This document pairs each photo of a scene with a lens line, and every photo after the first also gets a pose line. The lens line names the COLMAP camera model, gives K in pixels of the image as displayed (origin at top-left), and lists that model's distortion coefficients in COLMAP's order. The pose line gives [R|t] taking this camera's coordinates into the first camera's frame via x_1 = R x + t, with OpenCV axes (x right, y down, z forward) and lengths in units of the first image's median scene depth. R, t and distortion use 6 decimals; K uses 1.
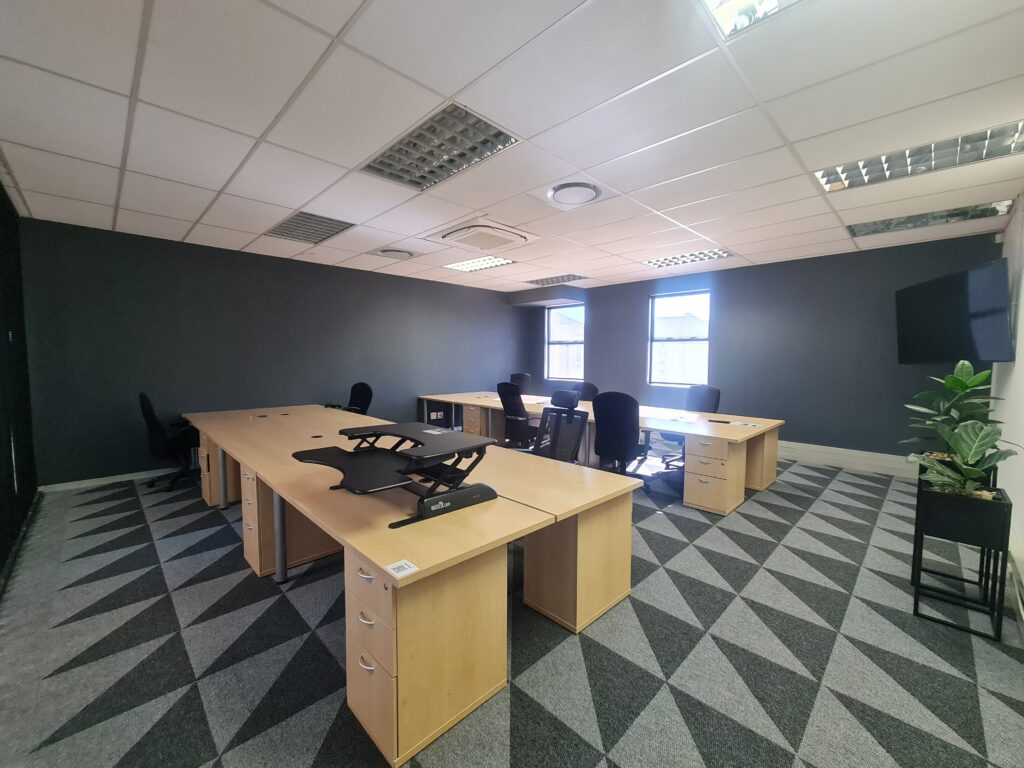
lens RADIAL K [[417.3, 0, 515.6], [0, 417.3, 386.0], [0, 0, 1]] dist [-0.009141, -0.000040]
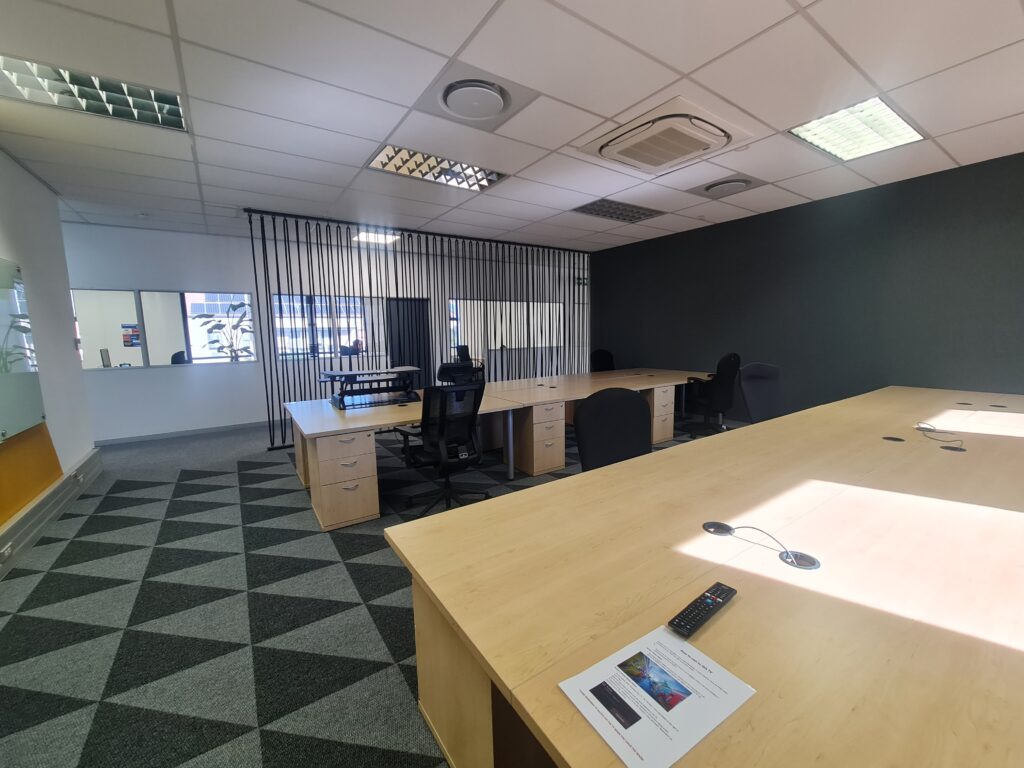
lens RADIAL K [[417.3, 0, 515.6], [0, 417.3, 386.0], [0, 0, 1]] dist [-0.009141, -0.000040]
pose [[-0.178093, 0.119303, -0.976755, 1.243032], [-0.054954, 0.989868, 0.130925, -0.074990], [0.982478, 0.076993, -0.169733, 1.675422]]
